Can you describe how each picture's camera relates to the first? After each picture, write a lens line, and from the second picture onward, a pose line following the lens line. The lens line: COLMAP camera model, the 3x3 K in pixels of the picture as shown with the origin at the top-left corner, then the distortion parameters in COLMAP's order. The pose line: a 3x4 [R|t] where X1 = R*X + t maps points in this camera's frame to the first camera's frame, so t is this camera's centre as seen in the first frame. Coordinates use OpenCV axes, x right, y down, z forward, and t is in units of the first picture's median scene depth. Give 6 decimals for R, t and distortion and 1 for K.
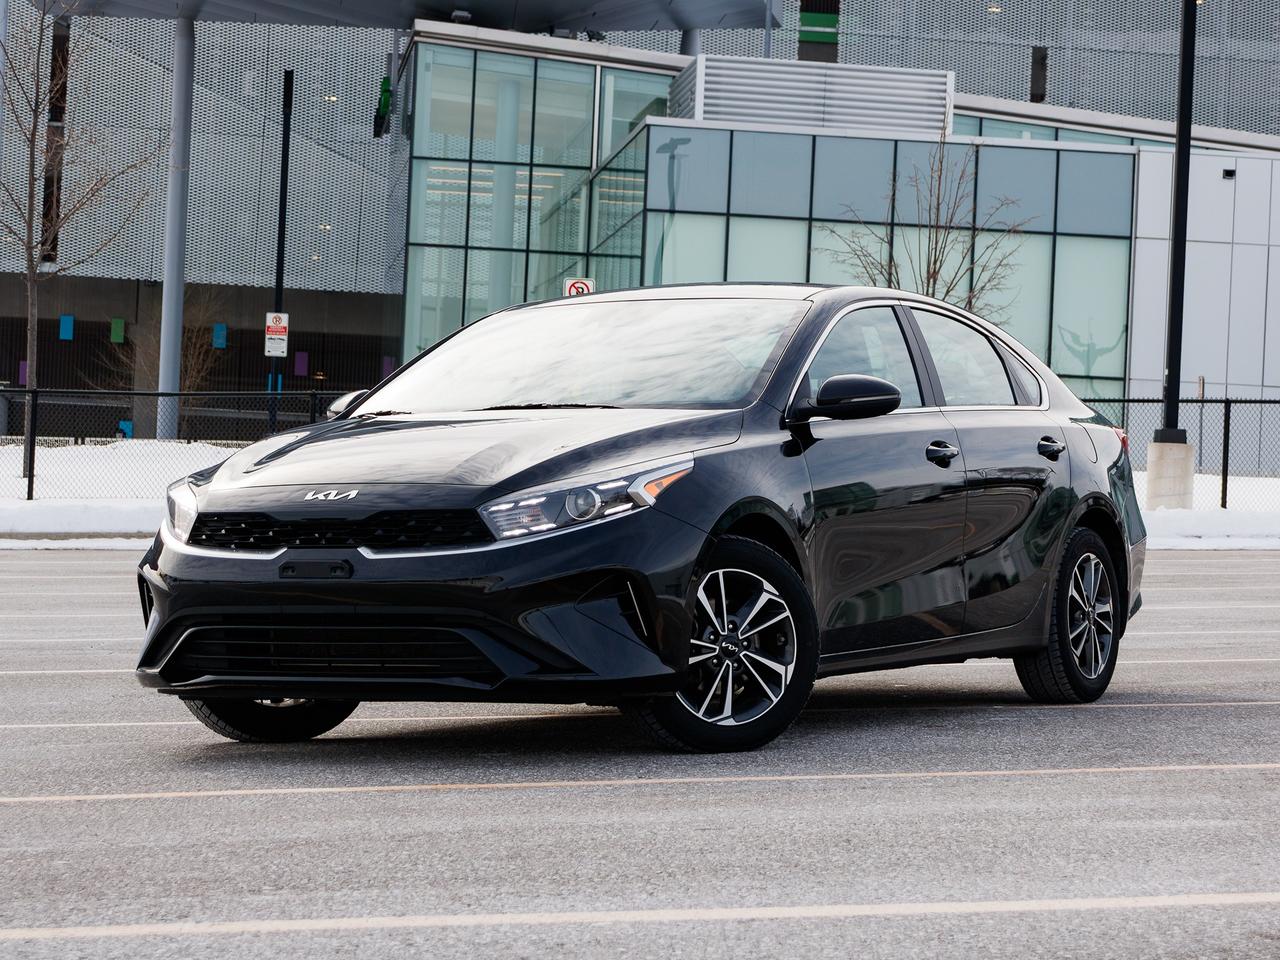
lens RADIAL K [[2512.2, 0, 640.0], [0, 2512.2, 480.0], [0, 0, 1]] dist [0.401515, 0.044225]
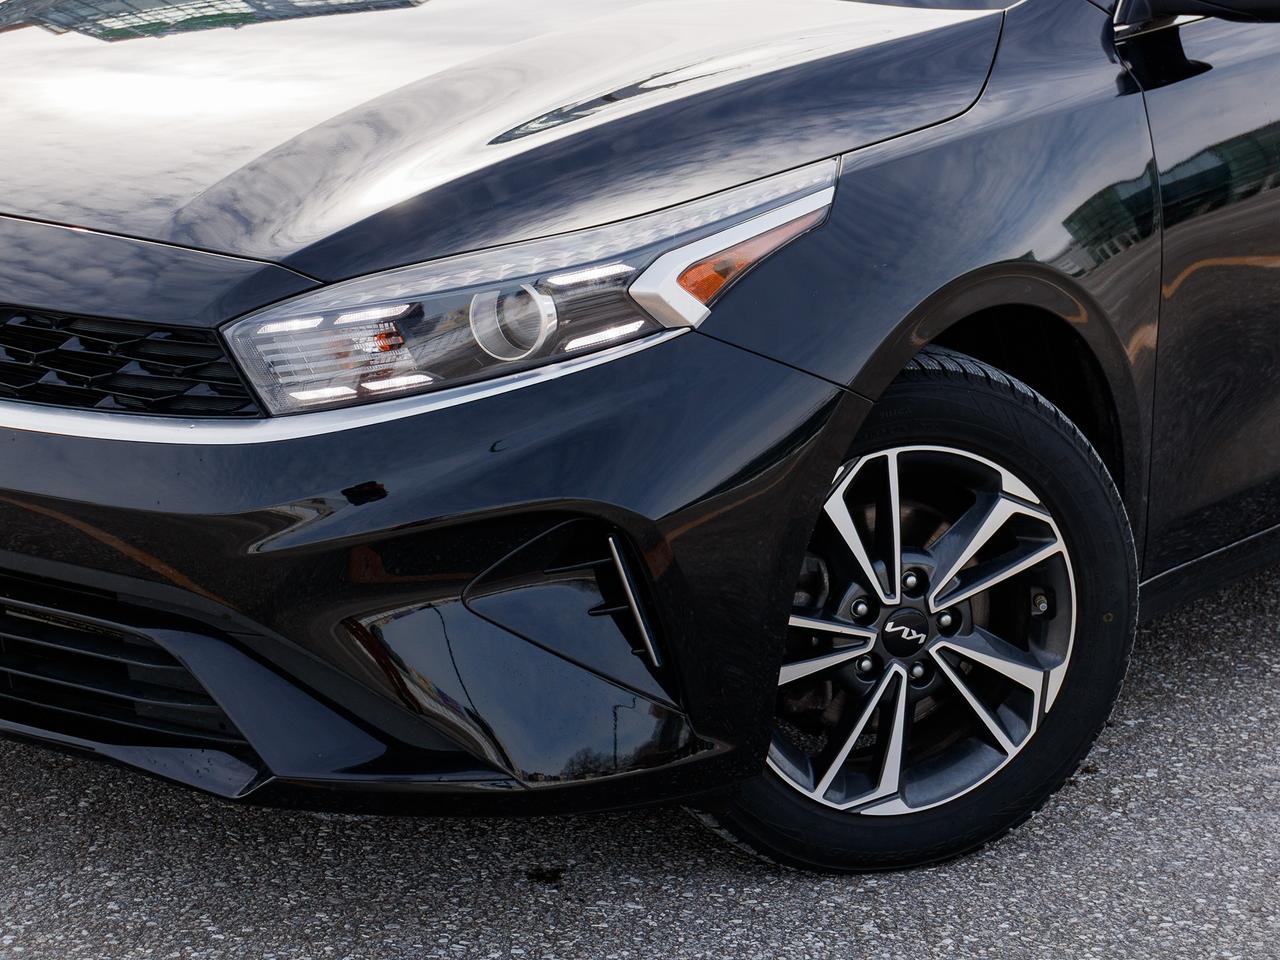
lens RADIAL K [[2512.2, 0, 640.0], [0, 2512.2, 480.0], [0, 0, 1]] dist [0.401515, 0.044225]
pose [[0.984966, 0.068350, -0.158650, 0.058401], [-0.026922, 0.967909, 0.249855, -0.062359], [0.170636, -0.241828, 0.955198, 0.614480]]
